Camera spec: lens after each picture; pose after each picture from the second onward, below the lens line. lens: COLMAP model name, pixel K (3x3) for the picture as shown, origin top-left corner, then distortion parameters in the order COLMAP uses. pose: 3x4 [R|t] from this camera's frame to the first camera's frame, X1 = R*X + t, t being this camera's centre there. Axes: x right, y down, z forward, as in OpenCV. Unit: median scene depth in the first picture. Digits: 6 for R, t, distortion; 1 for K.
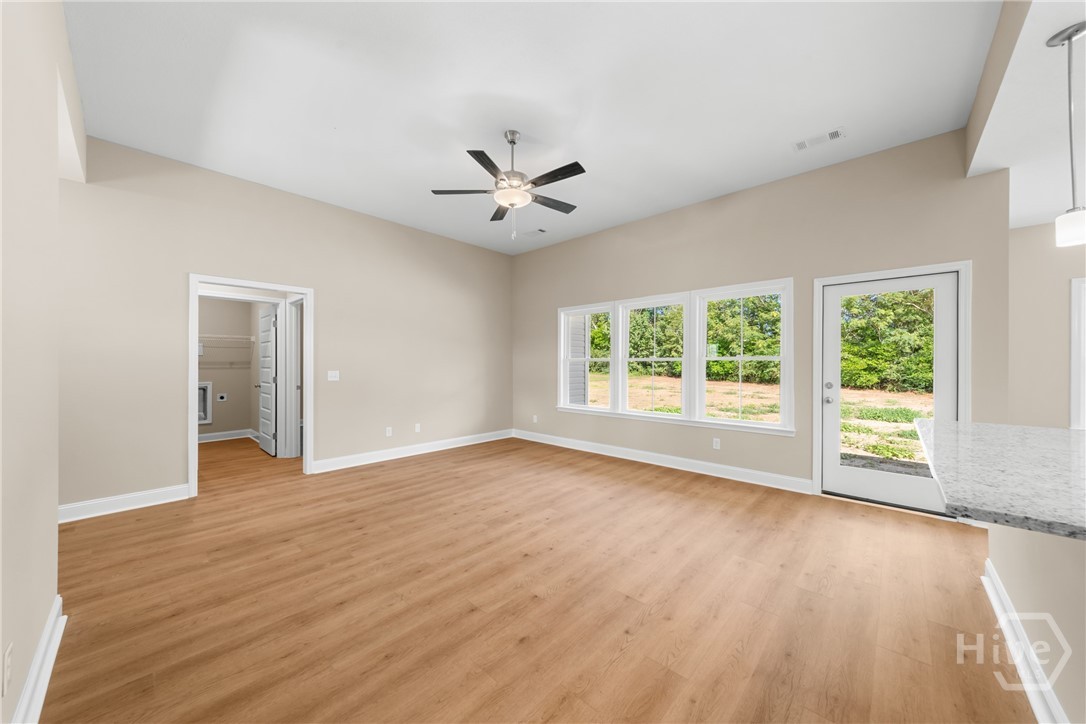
lens RADIAL K [[380.5, 0, 538.5], [0, 380.5, 367.8], [0, 0, 1]] dist [0.003110, -0.000497]
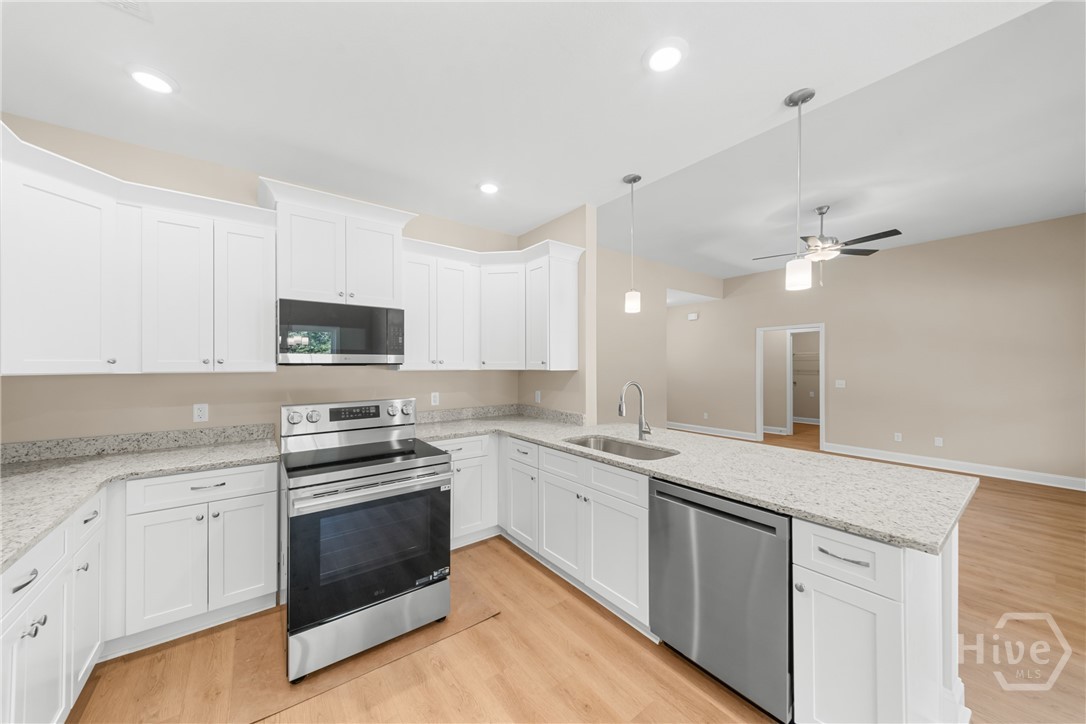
lens RADIAL K [[380.5, 0, 537.6], [0, 380.5, 362.2], [0, 0, 1]] dist [0.003110, -0.000497]
pose [[-0.175636, -0.009330, -0.984411, 1.246827], [-0.010494, 0.999916, -0.007605, -0.043748], [0.984399, 0.008995, -0.175720, 0.222384]]
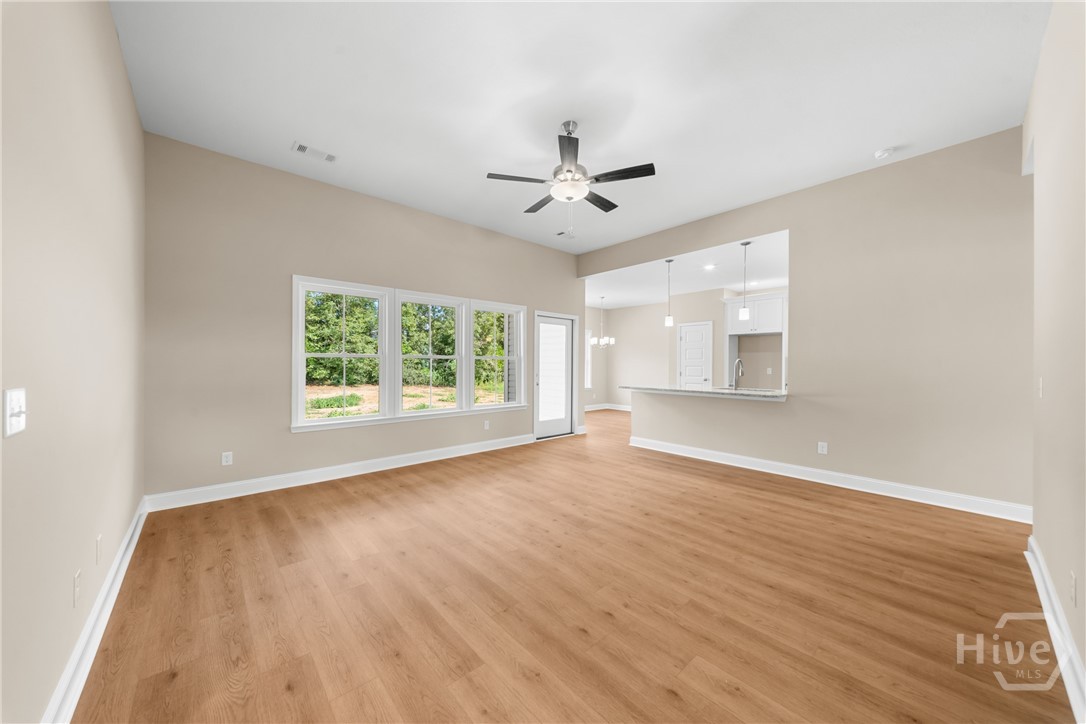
lens RADIAL K [[380.5, 0, 534.0], [0, 380.5, 360.7], [0, 0, 1]] dist [0.003110, -0.000497]
pose [[0.104981, 0.003756, 0.994467, -0.920601], [0.006500, 0.999969, -0.004463, -0.007116], [-0.994453, 0.006933, 0.104953, 0.860699]]
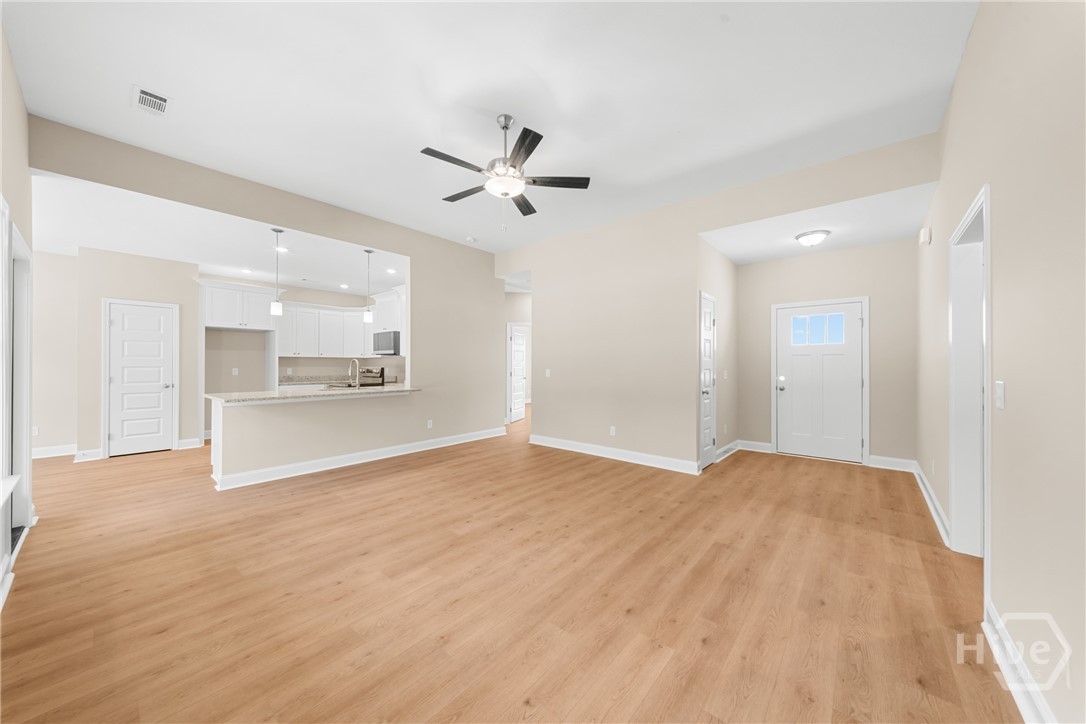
lens RADIAL K [[380.5, 0, 539.1], [0, 380.5, 362.0], [0, 0, 1]] dist [0.003110, -0.000497]
pose [[-0.999106, -0.004000, -0.042087, -0.099580], [-0.004286, 0.999968, 0.006703, -0.016455], [0.042058, 0.006877, -0.999091, 1.706495]]
